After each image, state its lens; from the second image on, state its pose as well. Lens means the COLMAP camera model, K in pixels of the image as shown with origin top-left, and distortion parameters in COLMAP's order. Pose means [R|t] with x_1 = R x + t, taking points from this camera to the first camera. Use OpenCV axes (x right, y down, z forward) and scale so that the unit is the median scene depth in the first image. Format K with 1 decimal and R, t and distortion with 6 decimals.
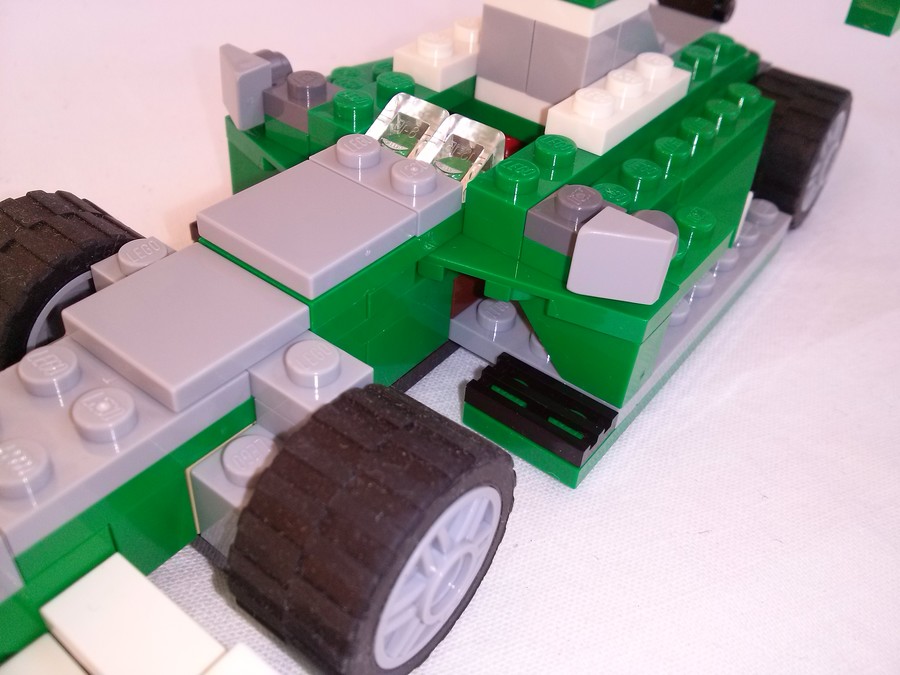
lens RADIAL K [[832.6, 0, 450.0], [0, 832.6, 337.5], [0, 0, 1]] dist [0.077613, -0.323345]
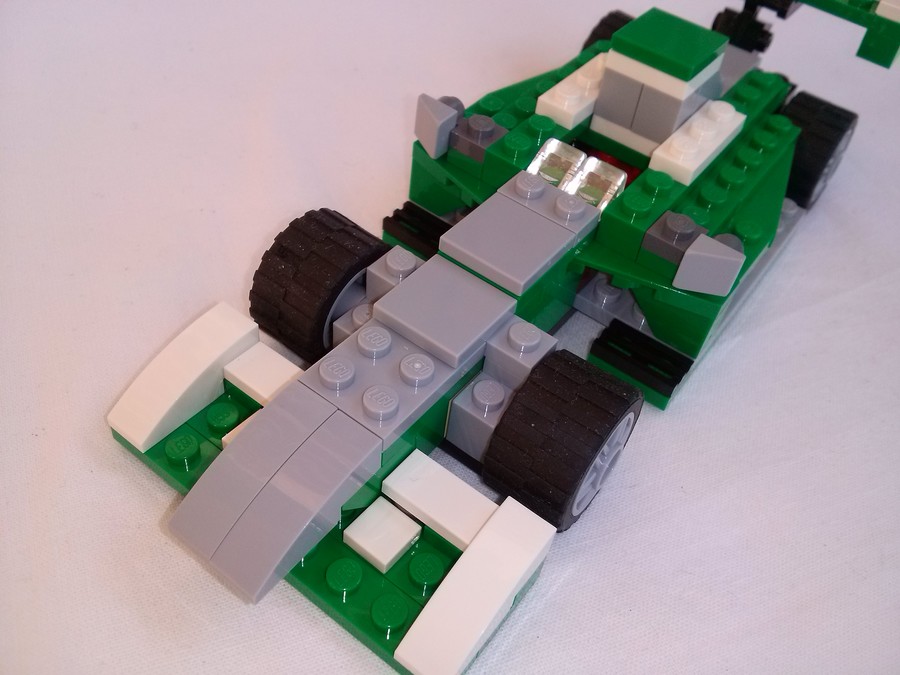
lens RADIAL K [[832.6, 0, 450.0], [0, 832.6, 337.5], [0, 0, 1]] dist [0.077613, -0.323345]
pose [[0.999496, 0.008326, 0.030620, -0.278872], [-0.012016, 0.992413, 0.122362, -0.129127], [-0.029369, -0.122669, 0.992013, -0.469058]]
